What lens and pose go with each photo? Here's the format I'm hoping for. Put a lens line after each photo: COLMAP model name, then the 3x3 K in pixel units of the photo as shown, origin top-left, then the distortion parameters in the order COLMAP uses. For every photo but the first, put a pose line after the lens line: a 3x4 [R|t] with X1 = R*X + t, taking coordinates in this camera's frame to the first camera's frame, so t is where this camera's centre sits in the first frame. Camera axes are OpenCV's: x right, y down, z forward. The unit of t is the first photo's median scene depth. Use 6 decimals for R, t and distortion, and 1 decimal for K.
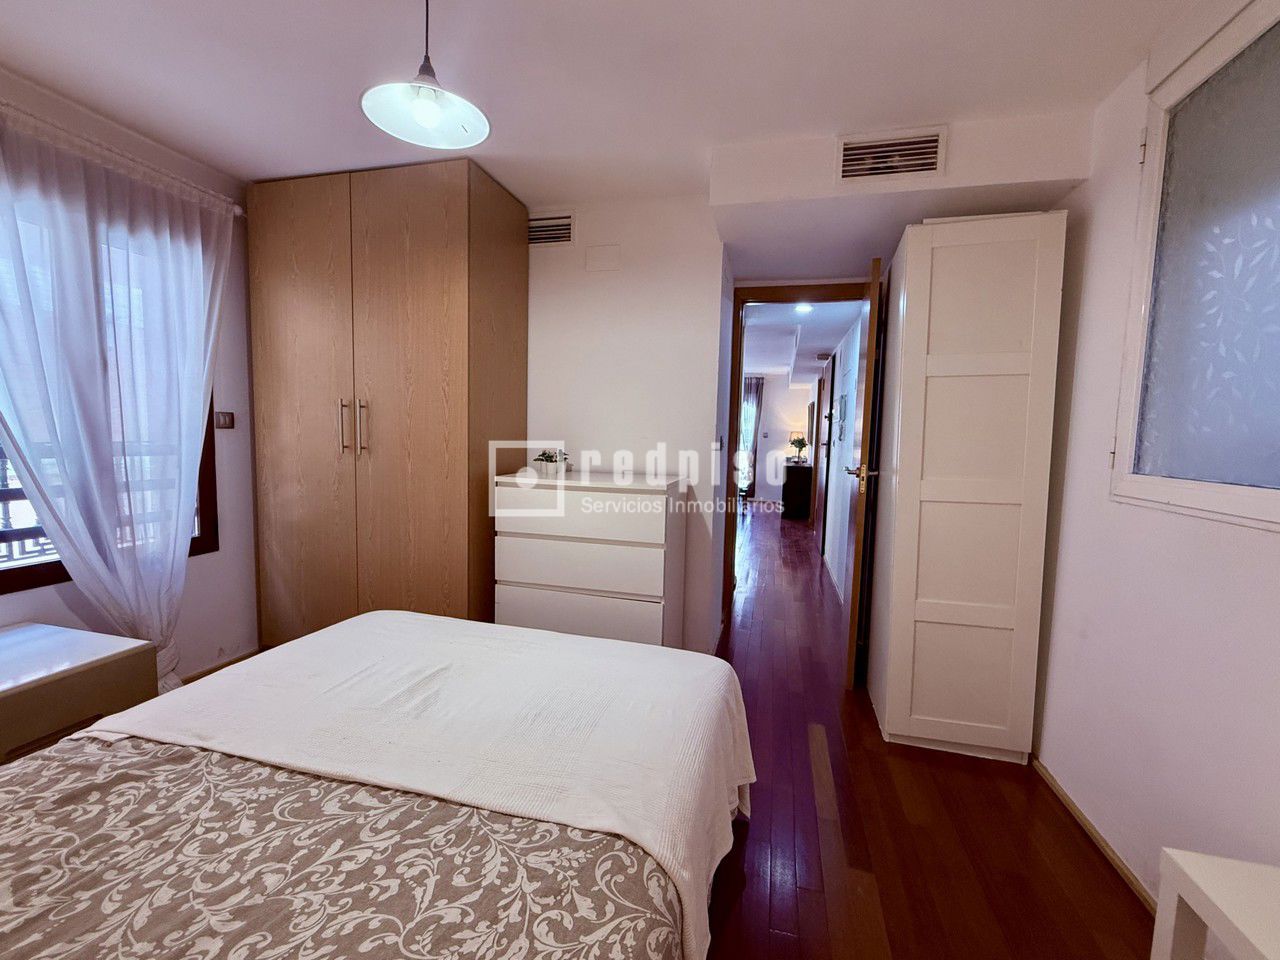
lens RADIAL K [[556.1, 0, 636.0], [0, 556.1, 481.3], [0, 0, 1]] dist [-0.004563, 0.000325]
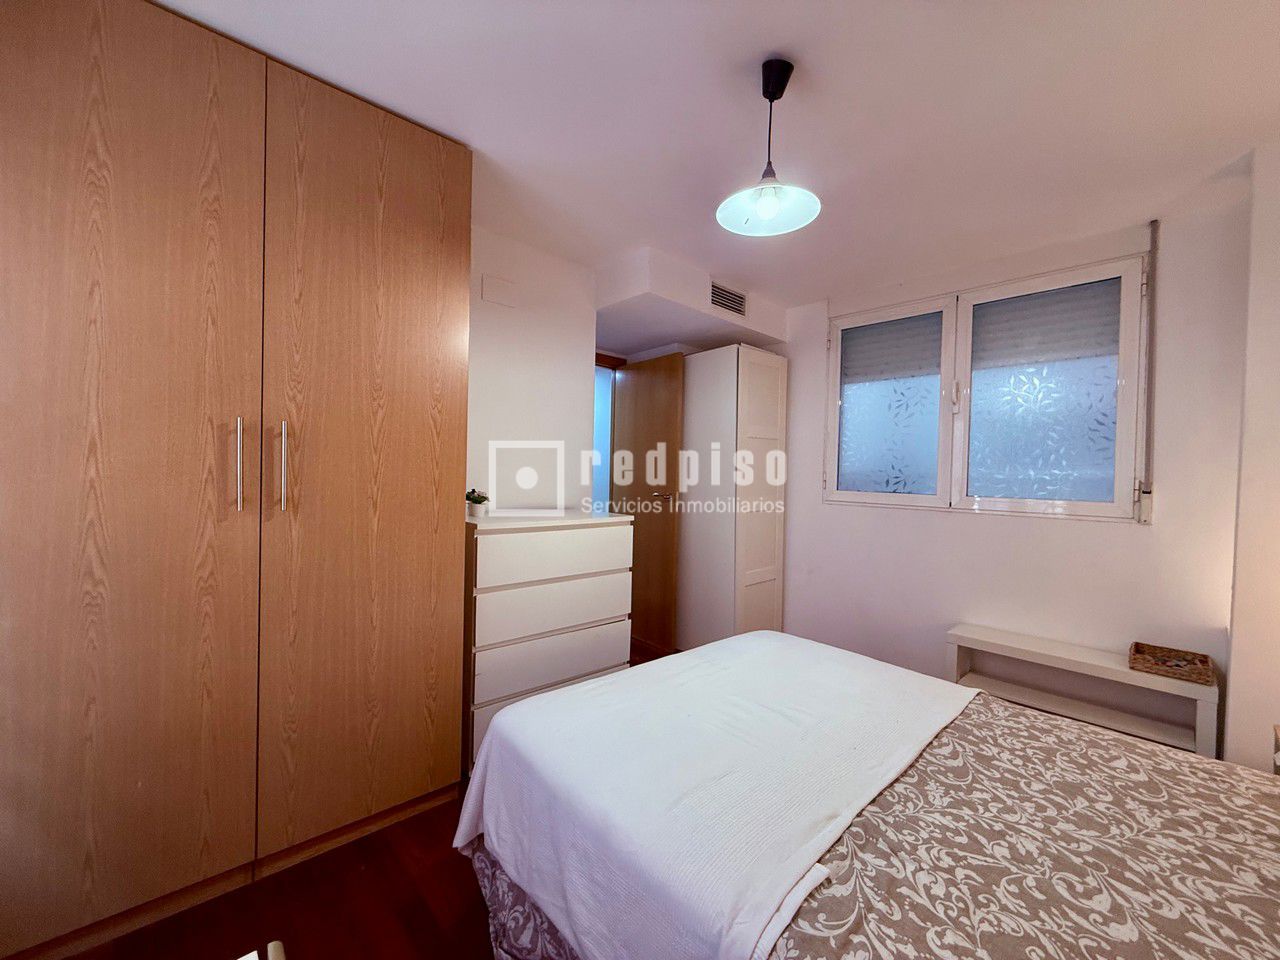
lens RADIAL K [[518.4, 0, 638.3], [0, 518.4, 482.7], [0, 0, 1]] dist [0.001339, -0.000373]
pose [[0.535316, -0.029457, 0.844138, -2.023234], [0.060185, 0.998182, -0.003334, -0.140609], [-0.842505, 0.052589, 0.536116, 0.936011]]
